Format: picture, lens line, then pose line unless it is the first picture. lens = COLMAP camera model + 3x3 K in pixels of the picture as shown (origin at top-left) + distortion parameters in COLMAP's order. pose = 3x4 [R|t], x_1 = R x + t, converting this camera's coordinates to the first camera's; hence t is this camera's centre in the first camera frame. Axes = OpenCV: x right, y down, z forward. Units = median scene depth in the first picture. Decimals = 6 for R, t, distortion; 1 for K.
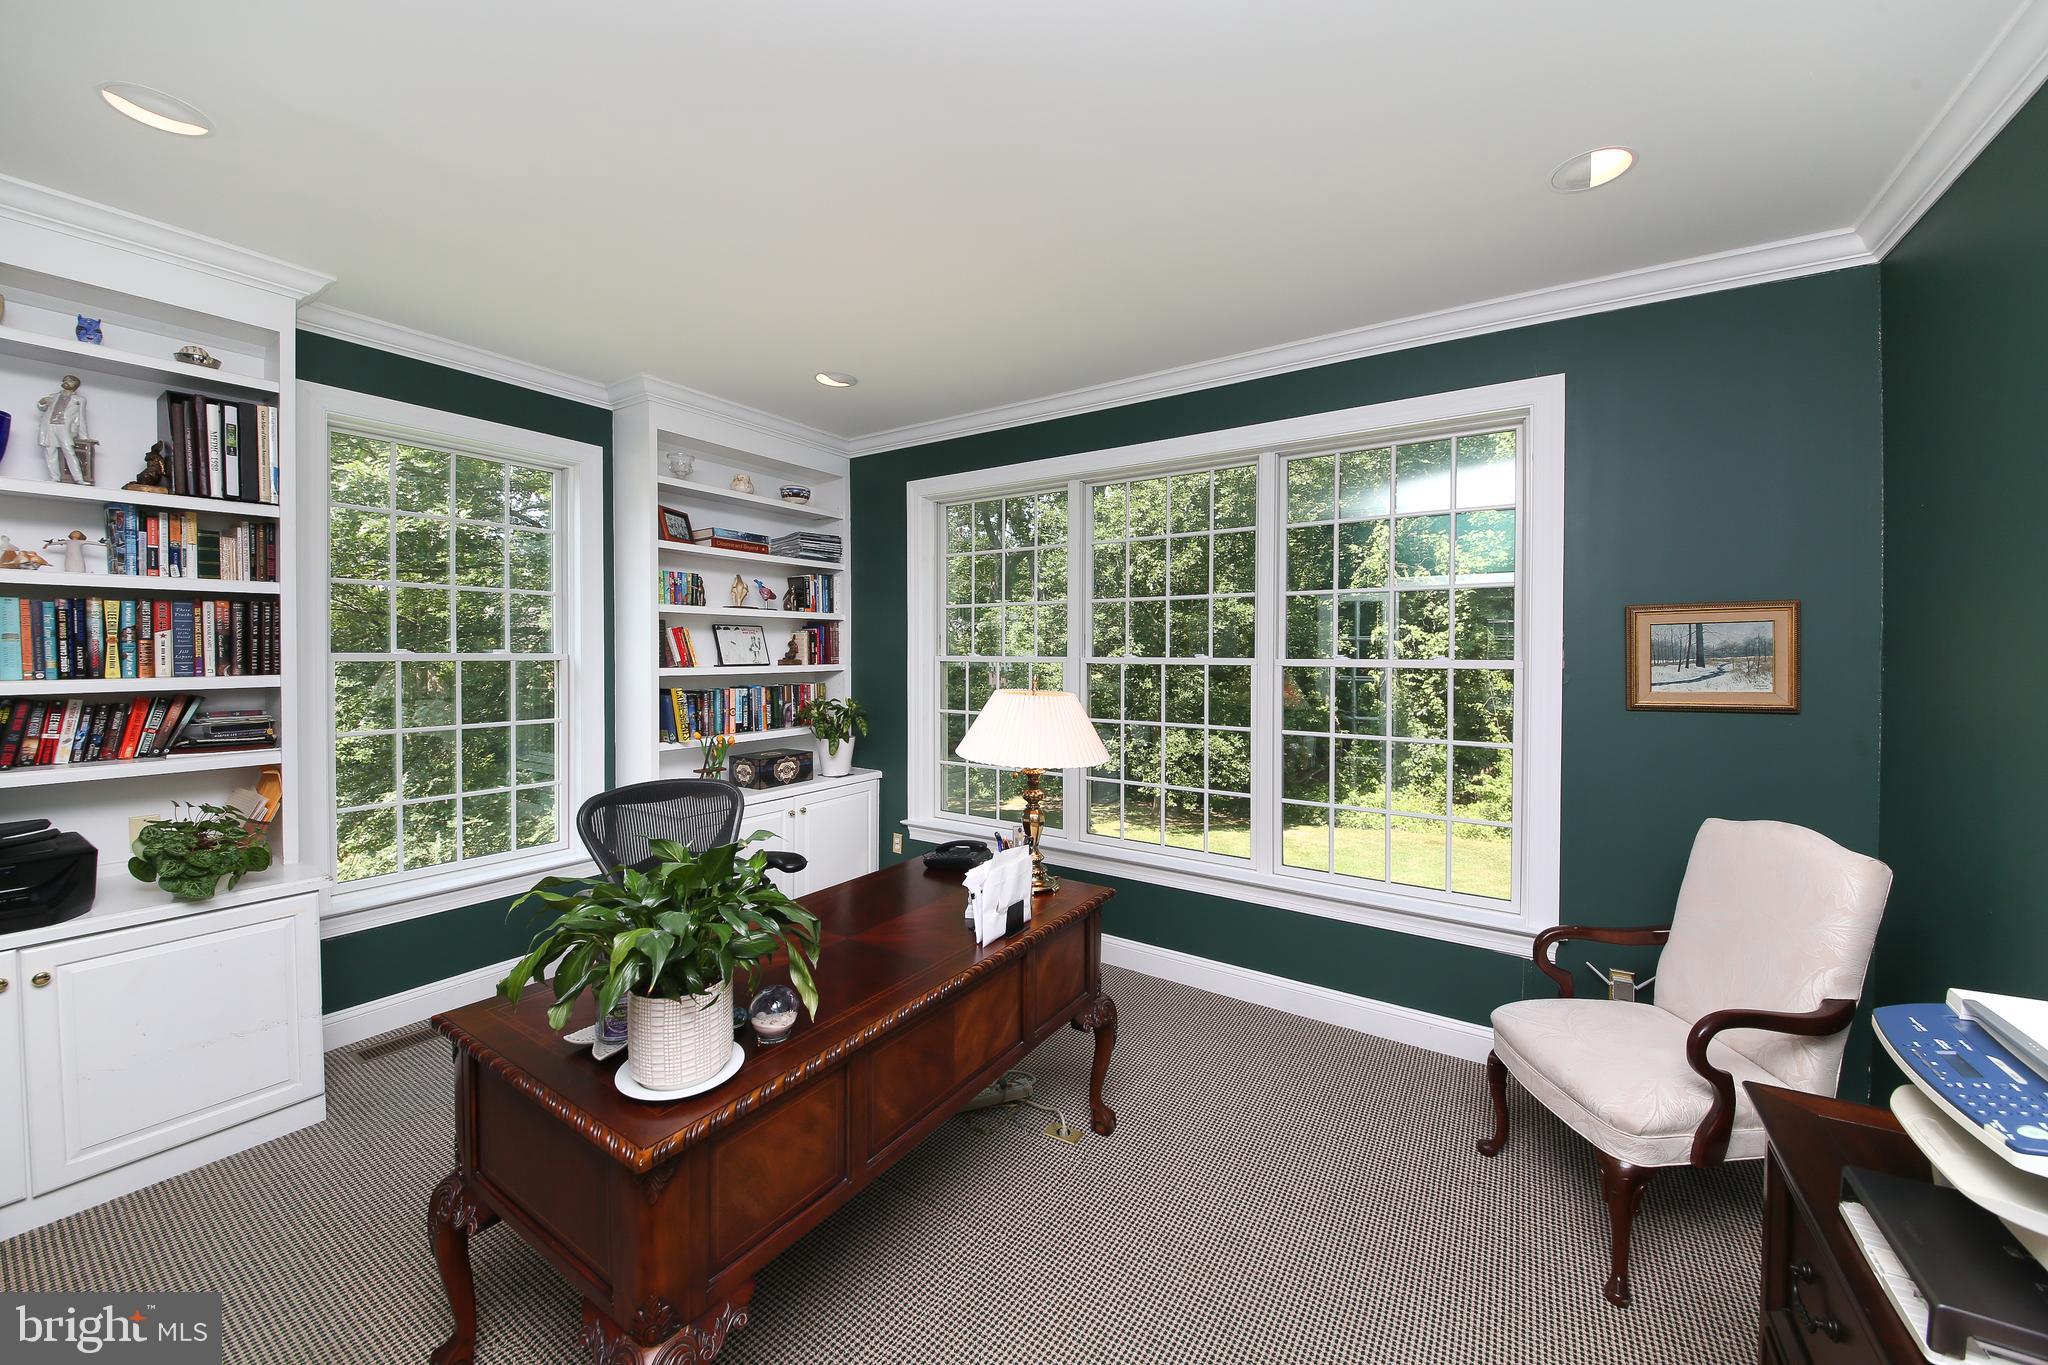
lens RADIAL K [[757.0, 0, 1022.5], [0, 757.0, 670.2], [0, 0, 1]] dist [0.019161, -0.000101]
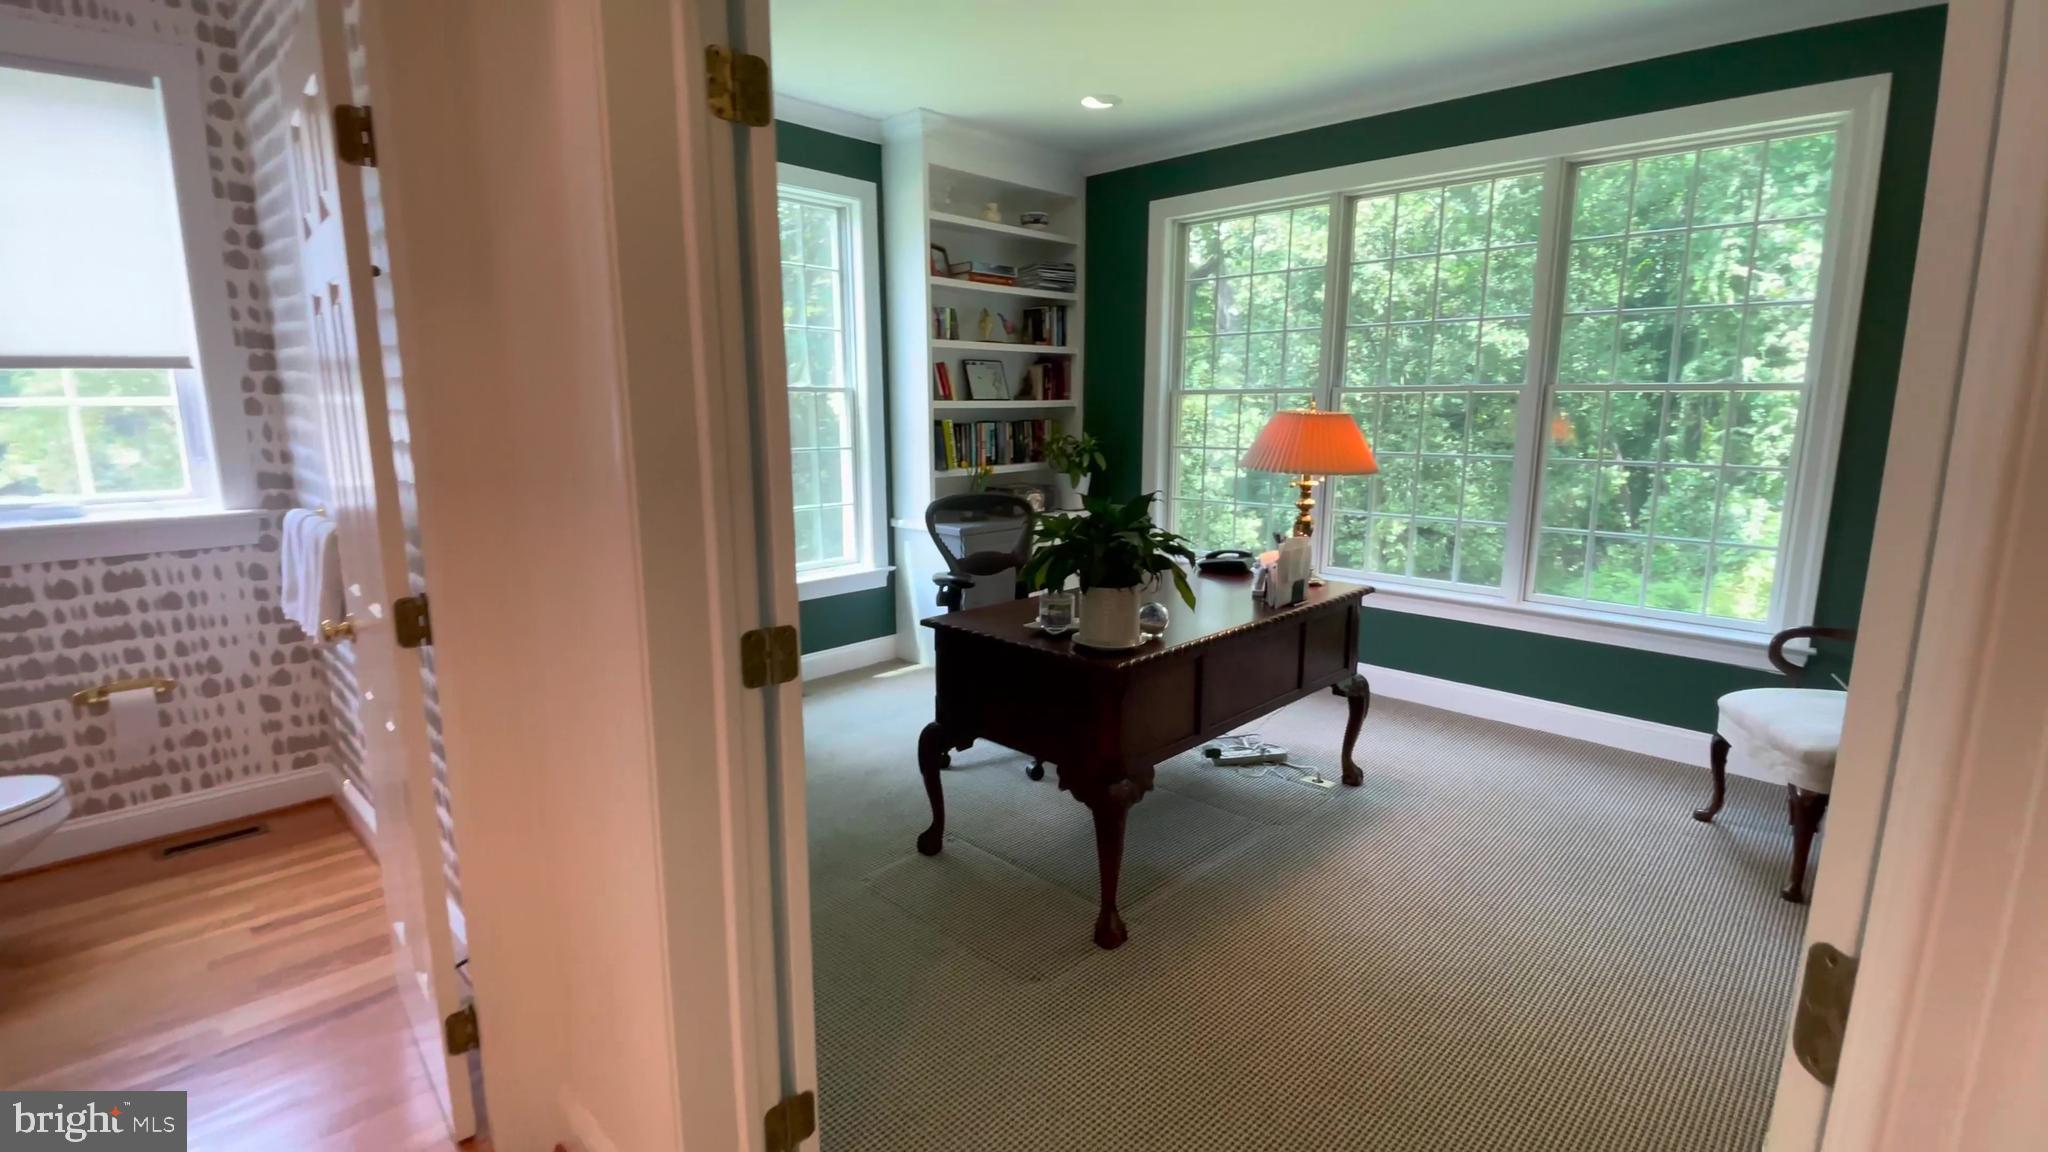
lens RADIAL K [[938.0, 0, 1019.8], [0, 938.0, 617.7], [0, 0, 1]] dist [0.000768, -0.000203]
pose [[0.983608, 0.041038, -0.175586, -0.085370], [-0.003851, 0.978317, 0.207077, 0.017462], [0.180276, -0.203006, 0.962439, -0.261937]]
